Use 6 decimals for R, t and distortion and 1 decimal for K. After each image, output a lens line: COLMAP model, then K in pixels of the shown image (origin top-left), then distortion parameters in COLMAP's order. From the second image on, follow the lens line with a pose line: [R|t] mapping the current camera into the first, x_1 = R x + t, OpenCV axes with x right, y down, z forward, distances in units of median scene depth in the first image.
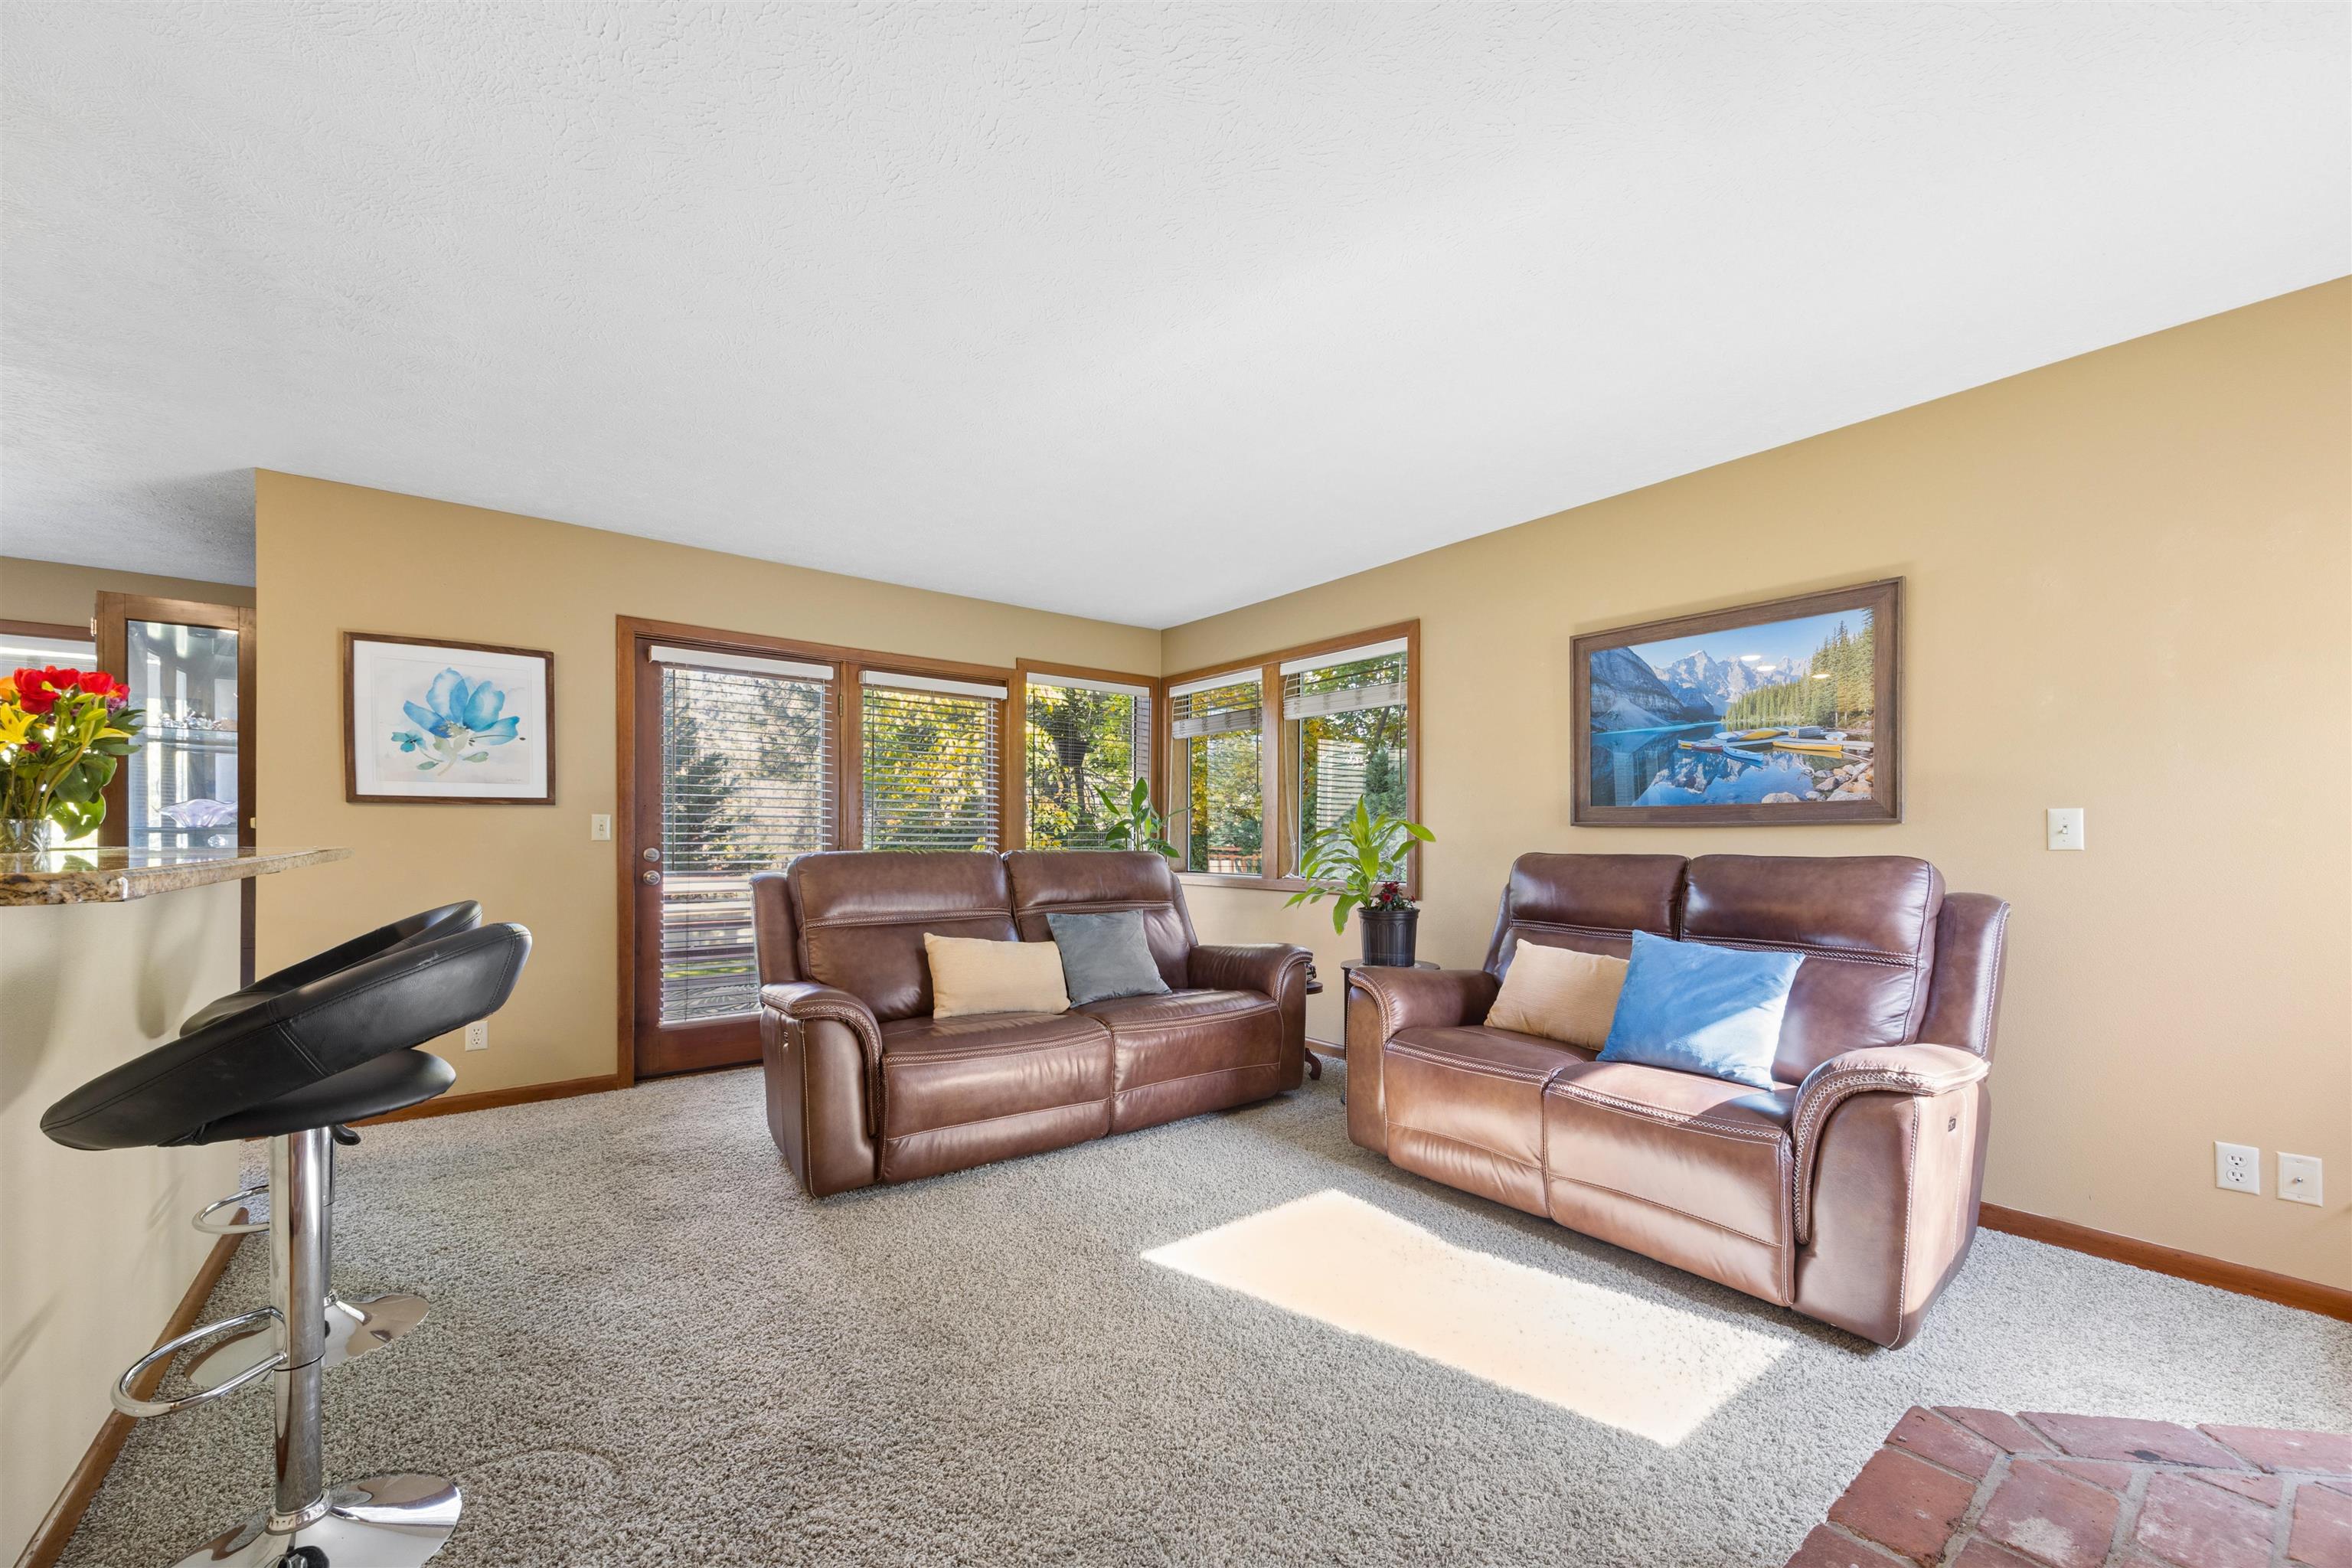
lens RADIAL K [[924.6, 0, 1195.9], [0, 924.6, 840.9], [0, 0, 1]] dist [0.016146, -0.001467]
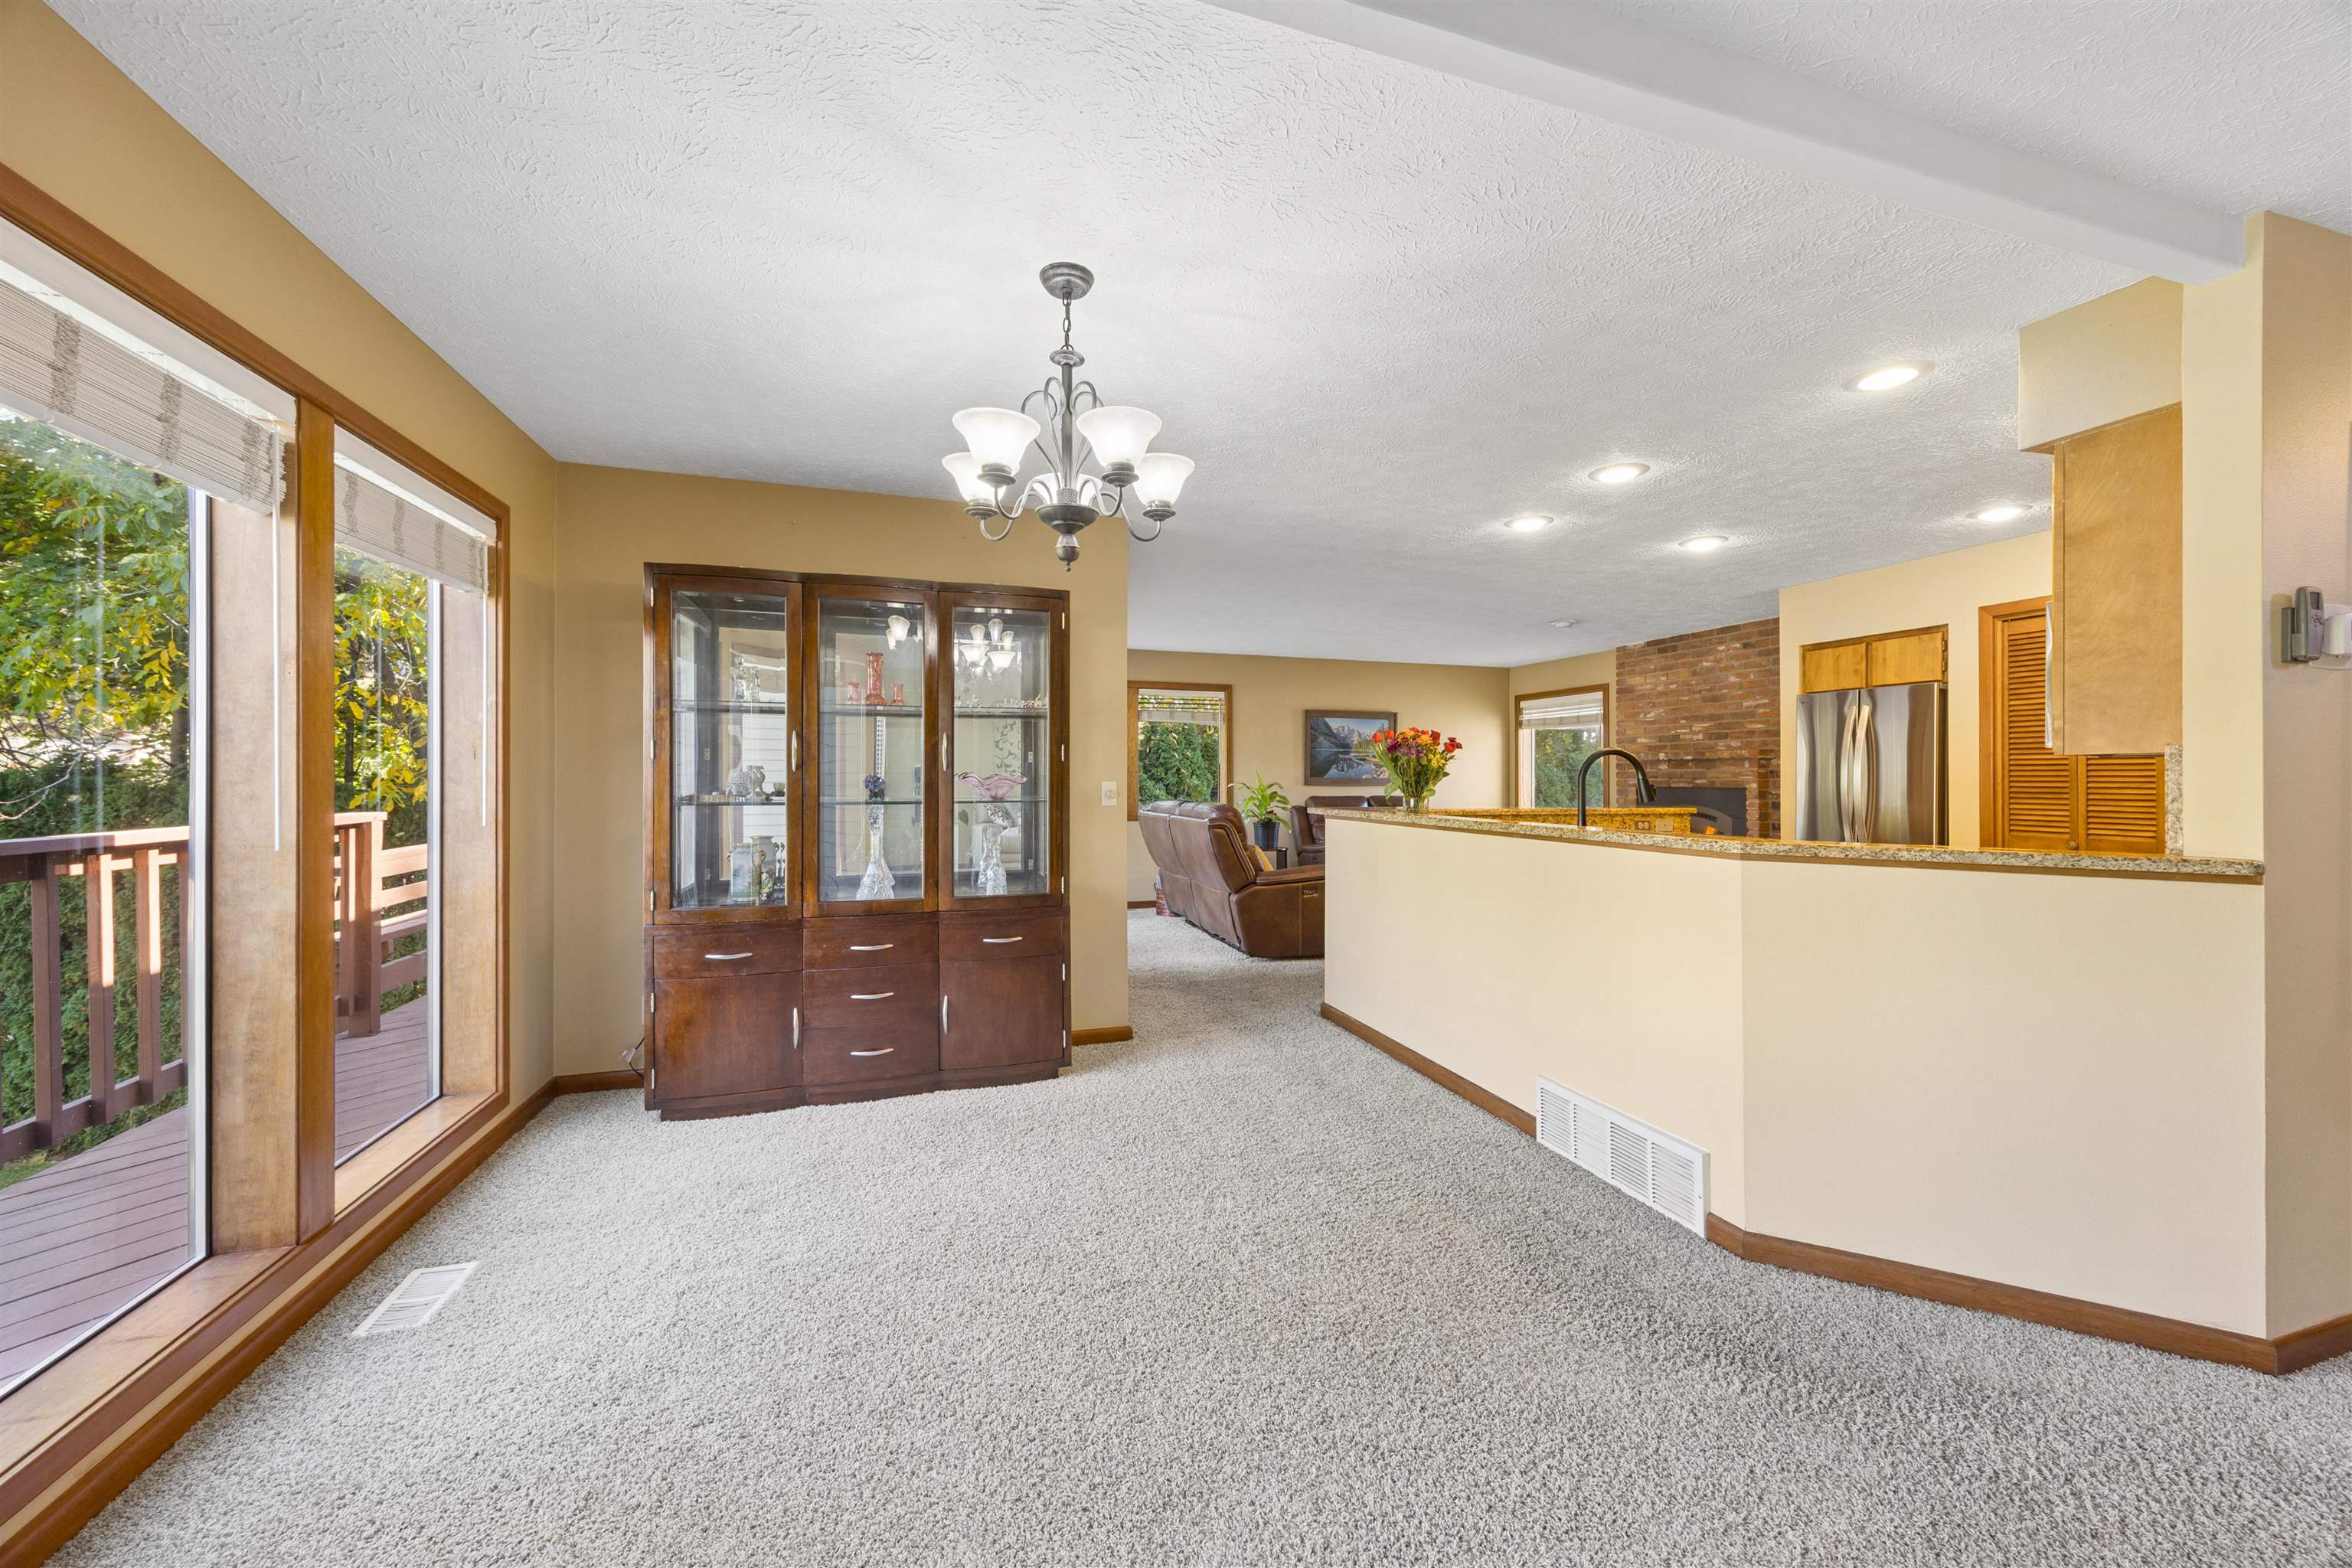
lens RADIAL K [[889.3, 0, 1192.0], [0, 889.3, 772.2], [0, 0, 1]] dist [0.015147, -0.002623]
pose [[0.340224, 0.002887, 0.940340, -2.144065], [-0.004667, 0.999988, -0.001381, -0.050250], [-0.940333, -0.003919, 0.340233, 0.511041]]
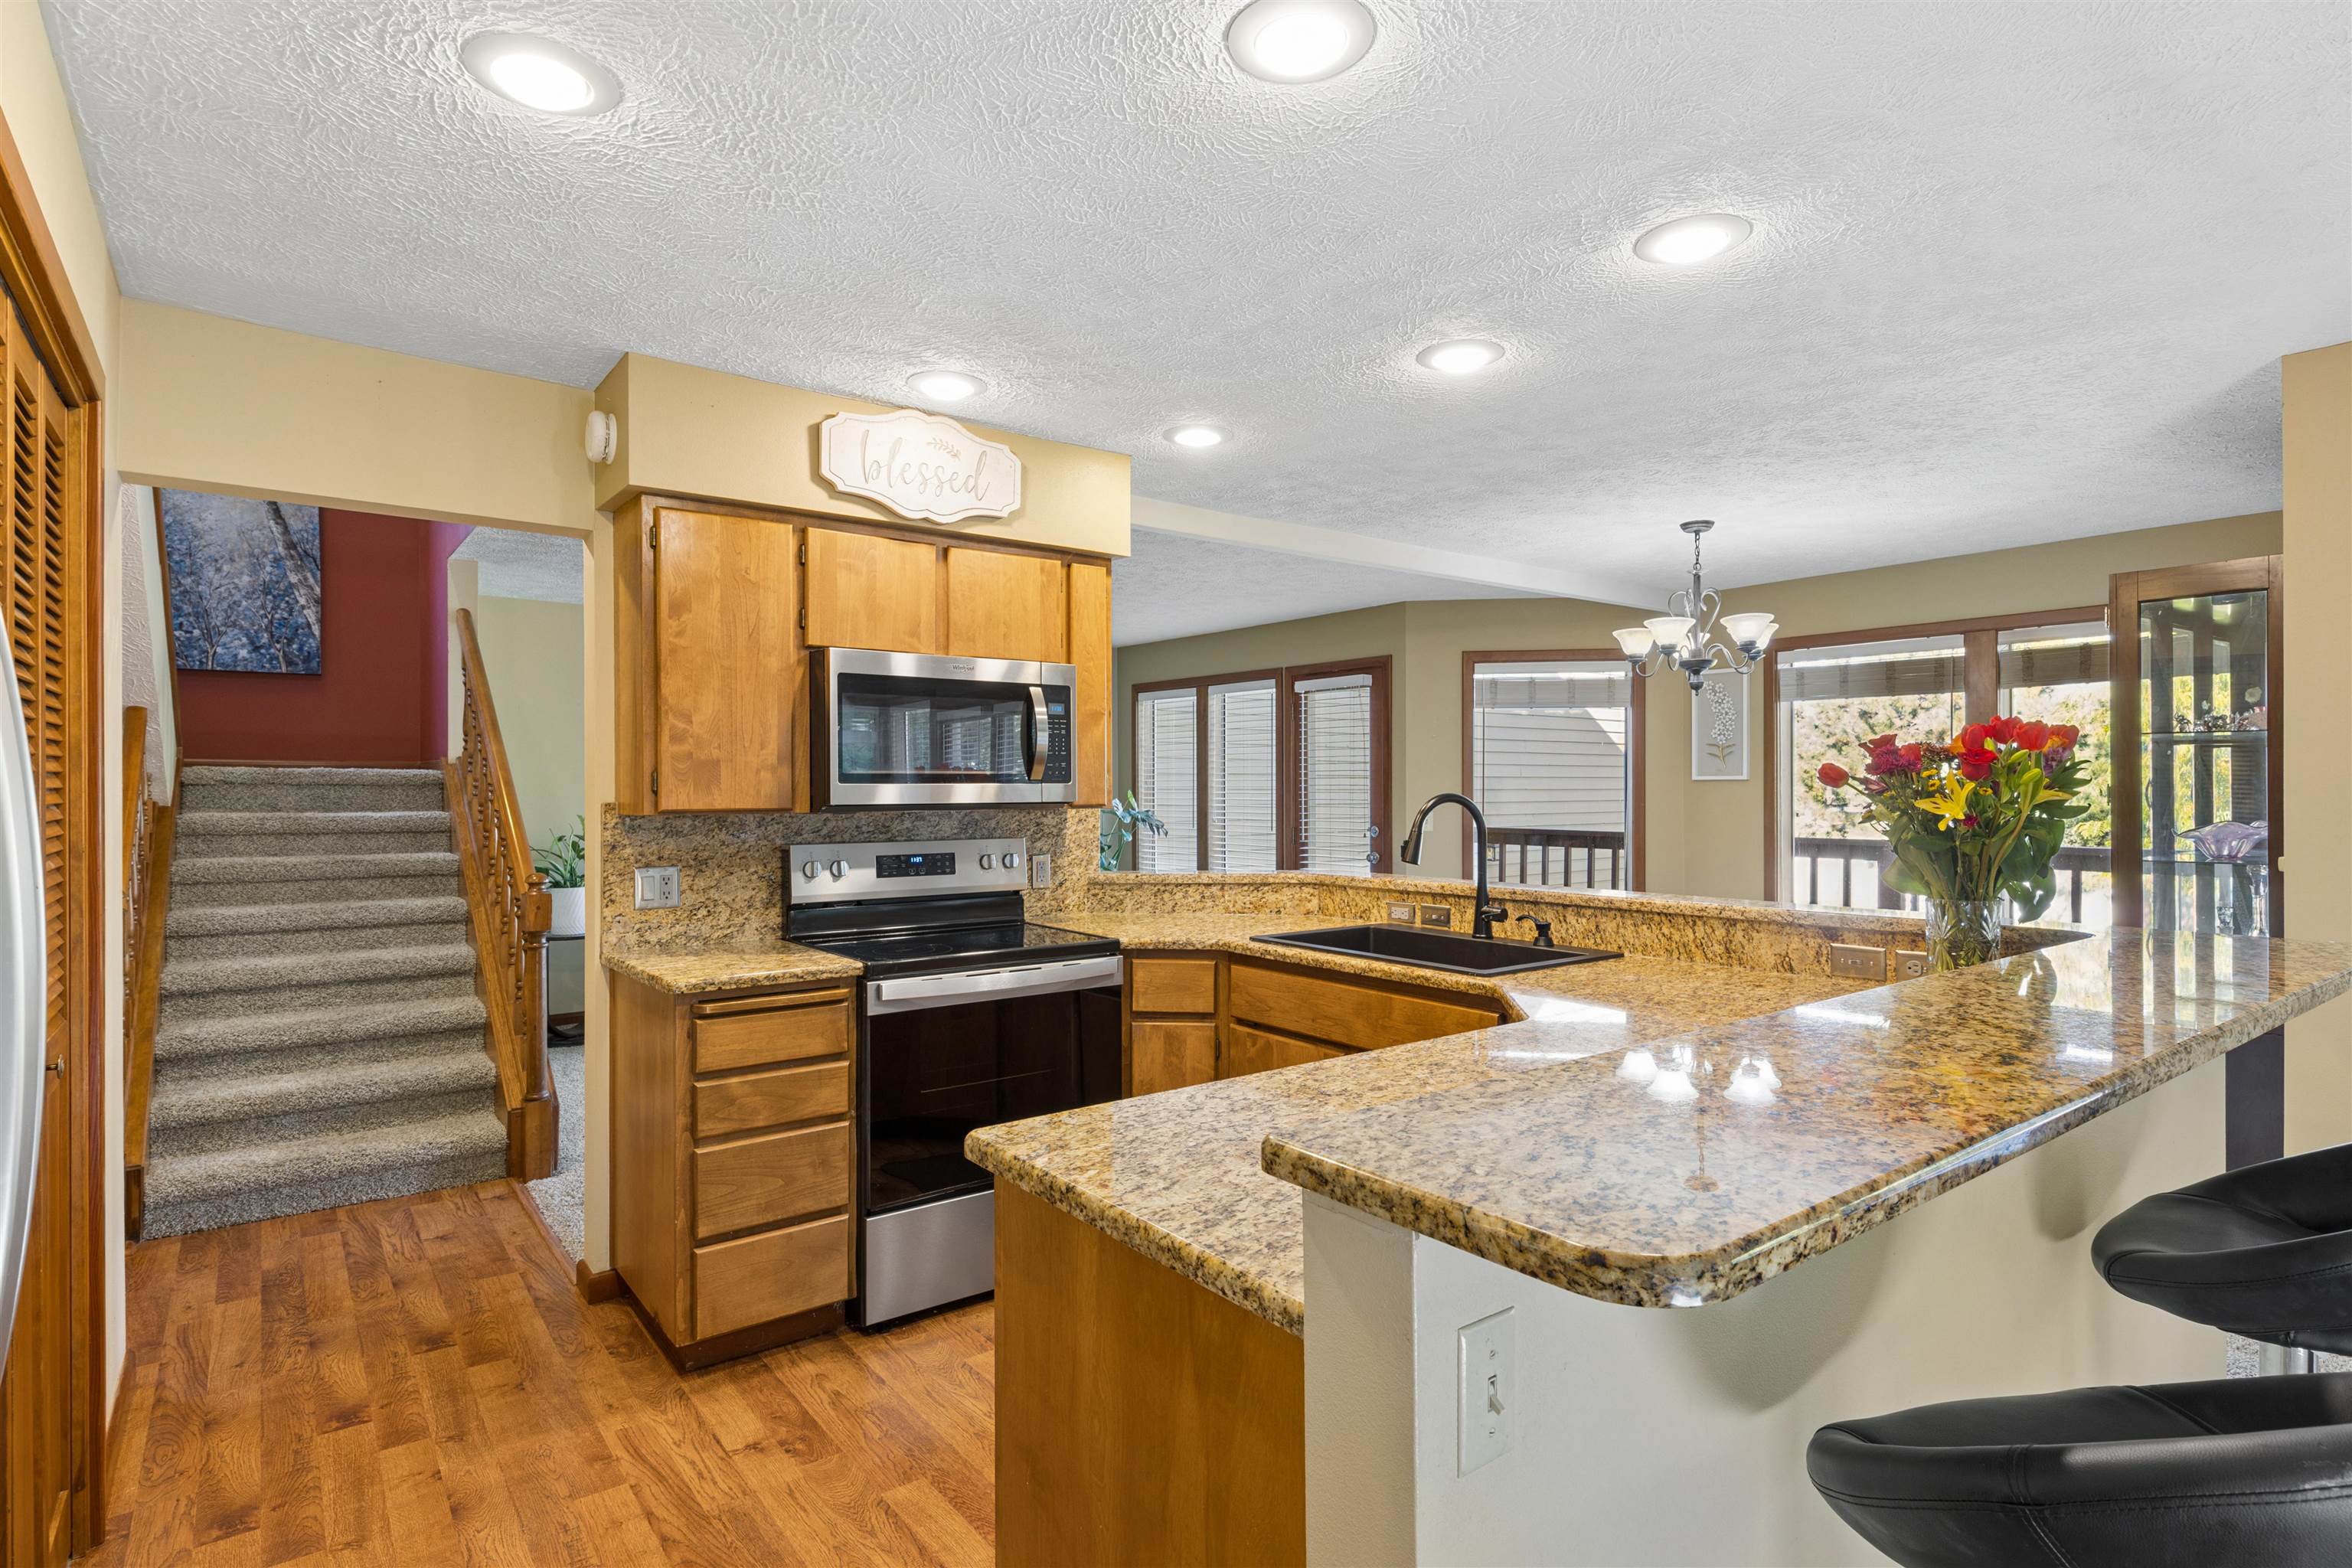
lens RADIAL K [[1202.9, 0, 1196.0], [0, 1202.9, 795.8], [0, 0, 1]] dist [0.027933, -0.001036]
pose [[0.008762, -0.000236, -0.999962, -0.103878], [0.007694, 0.999970, -0.000169, -0.078901], [0.999932, -0.007693, 0.008764, 0.191641]]
